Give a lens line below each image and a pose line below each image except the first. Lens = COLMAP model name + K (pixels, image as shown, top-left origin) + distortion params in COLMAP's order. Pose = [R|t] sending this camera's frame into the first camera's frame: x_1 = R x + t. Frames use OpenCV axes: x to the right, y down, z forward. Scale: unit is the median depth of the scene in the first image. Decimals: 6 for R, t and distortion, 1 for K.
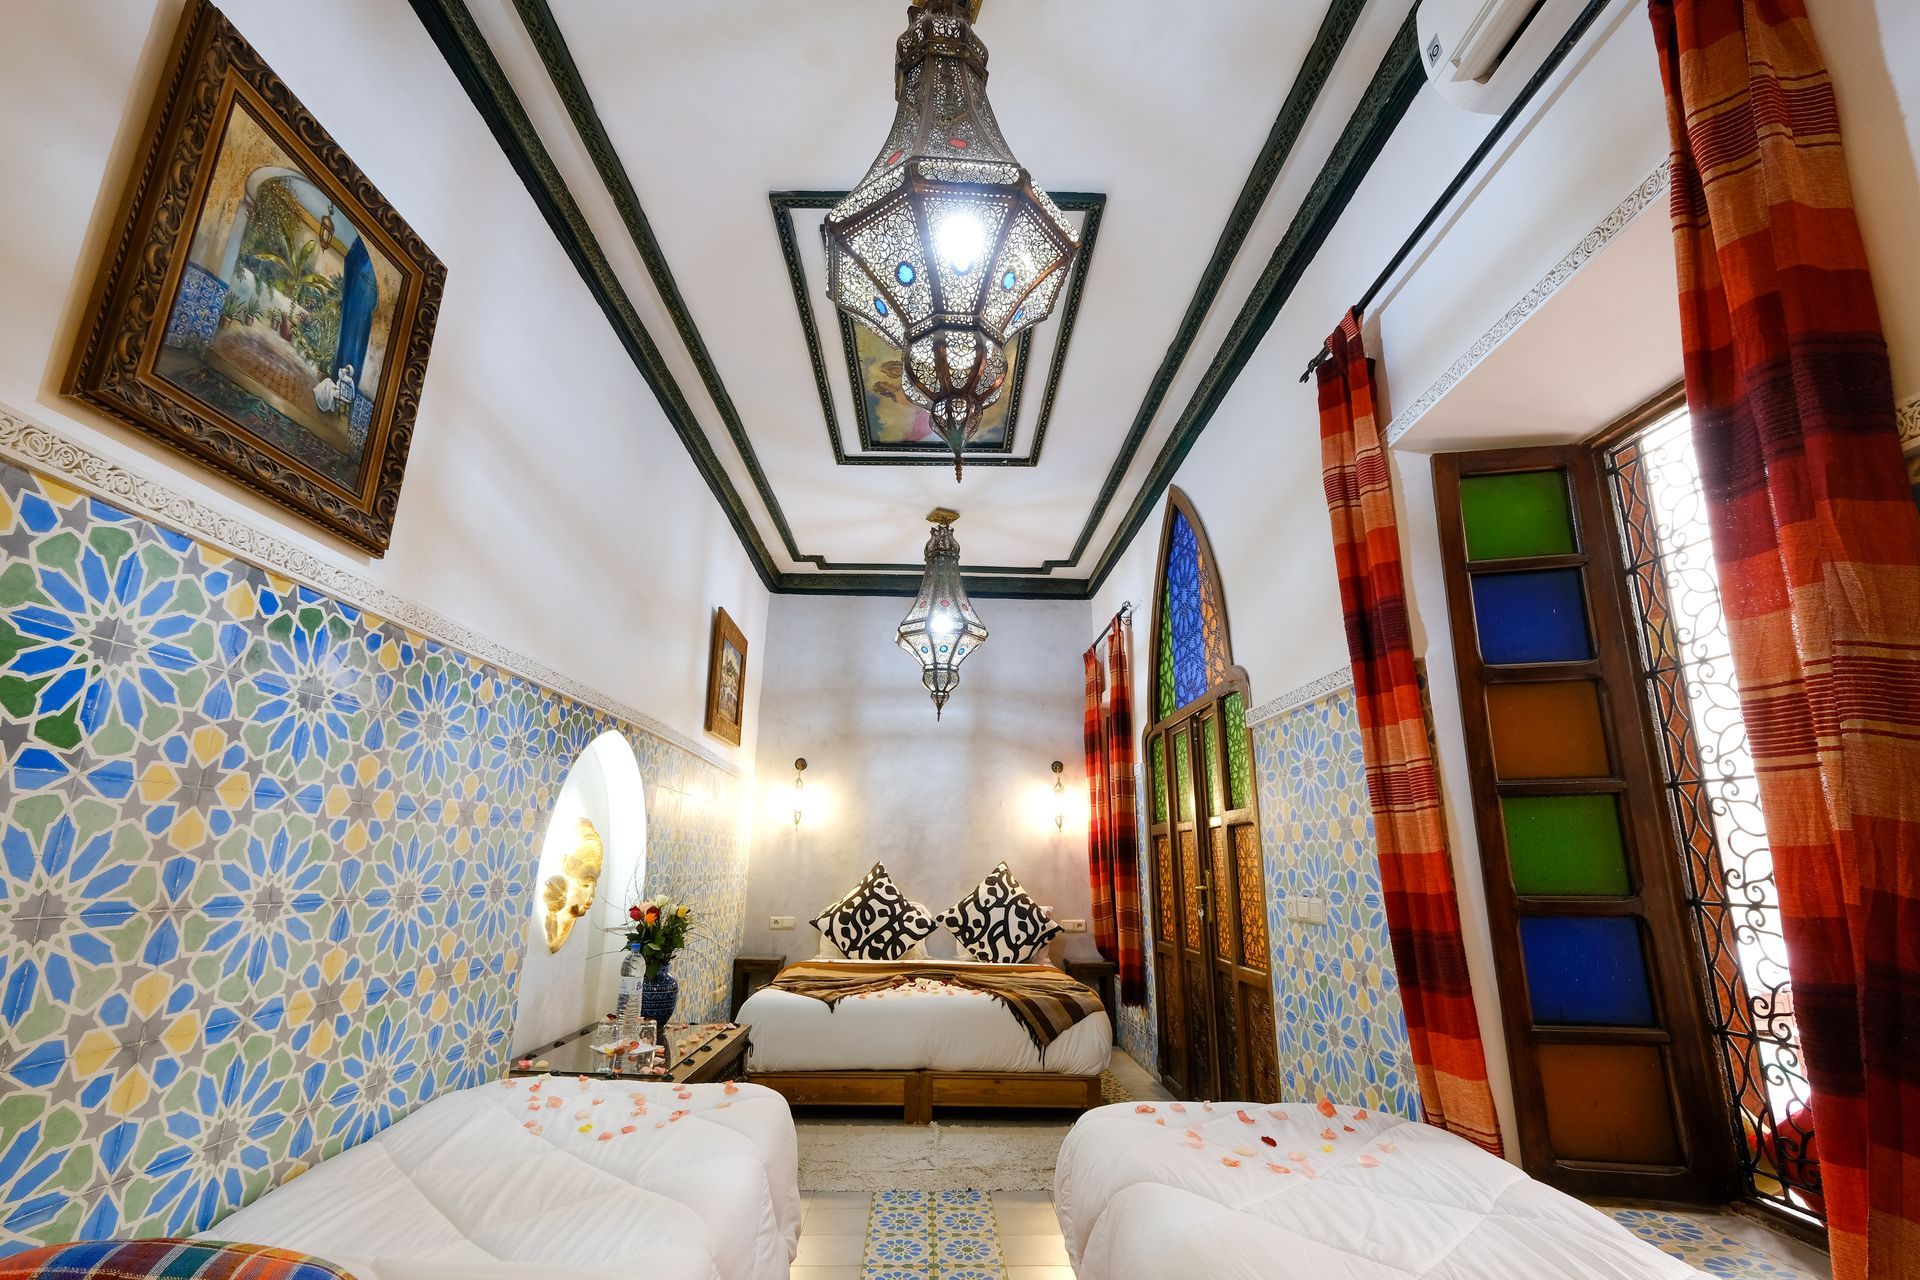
lens RADIAL K [[833.1, 0, 945.7], [0, 833.1, 654.4], [0, 0, 1]] dist [-0.002747, 0.000723]
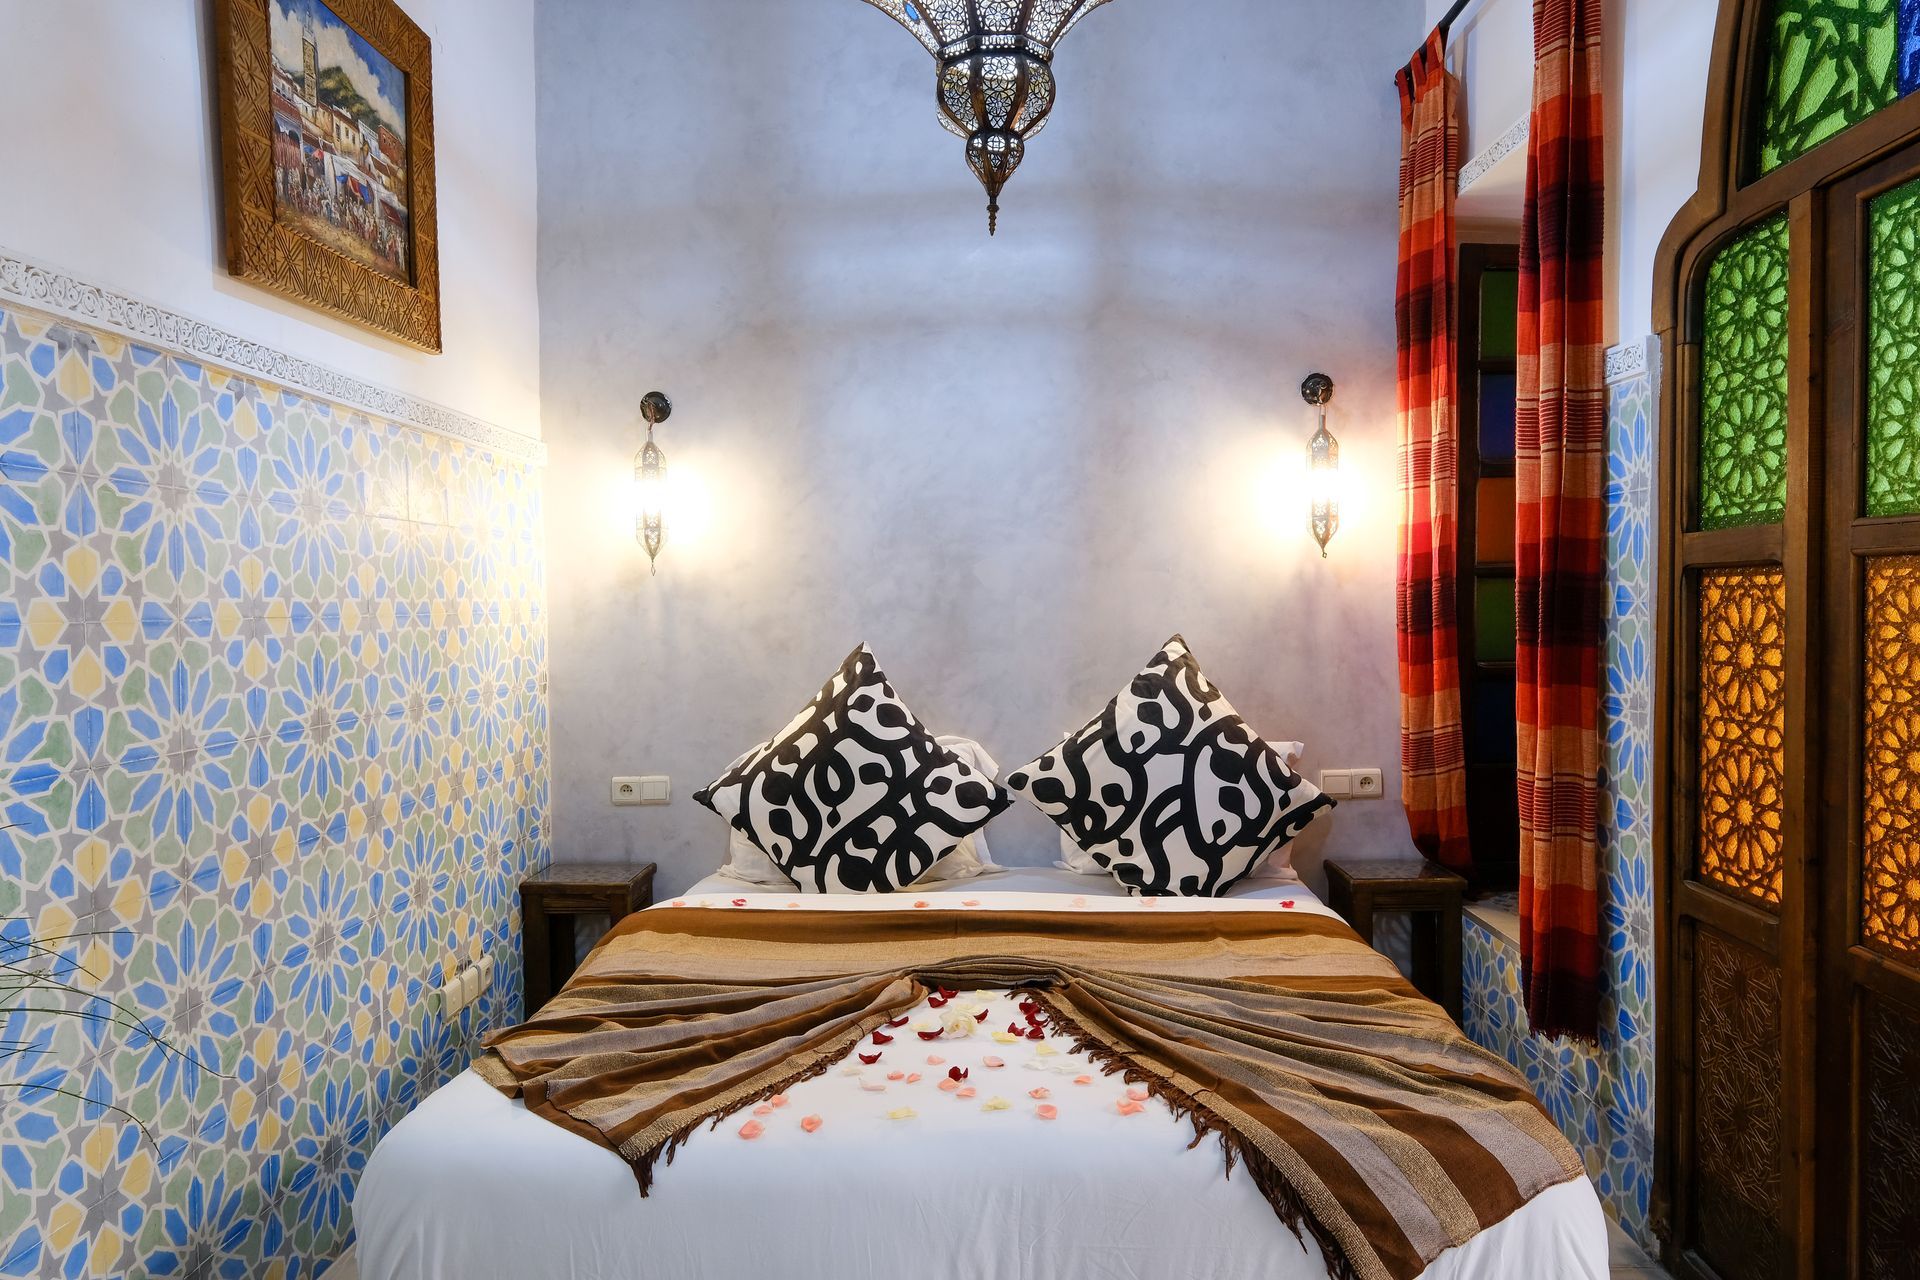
lens RADIAL K [[1281.7, 0, 944.3], [0, 1281.7, 654.0], [0, 0, 1]] dist [0.020239, -0.011691]
pose [[0.996914, -0.023698, -0.074842, 0.005564], [0.044054, 0.957964, 0.283487, 0.085992], [0.064978, -0.285910, 0.956051, 0.438292]]
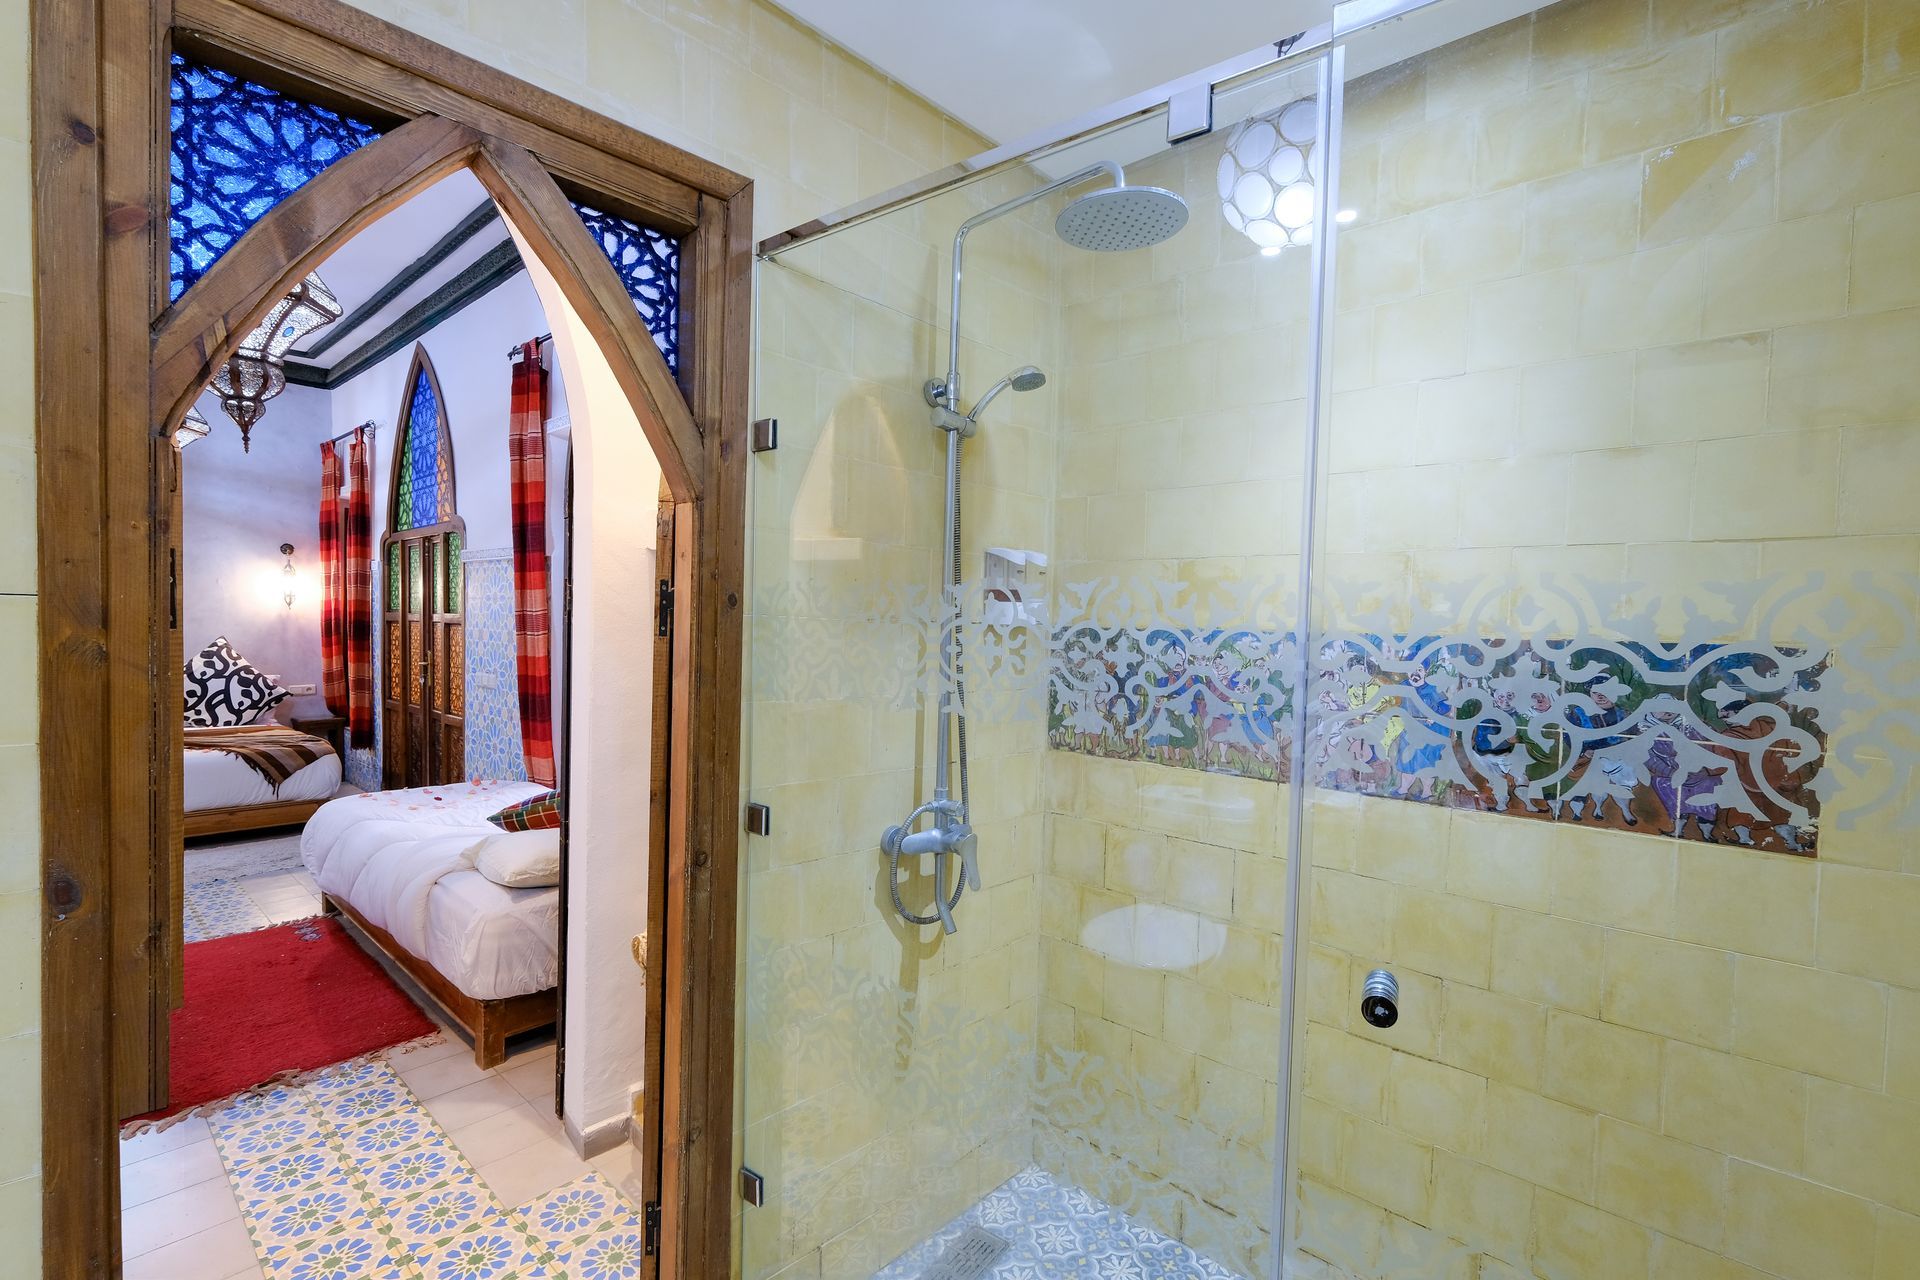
lens RADIAL K [[833.1, 0, 944.3], [0, 833.1, 655.9], [0, 0, 1]] dist [-0.002747, 0.000723]
pose [[0.684129, -0.023857, 0.728971, -0.078535], [-0.193764, 0.957605, 0.213185, -0.139274], [-0.703152, -0.287094, 0.650503, -0.363360]]
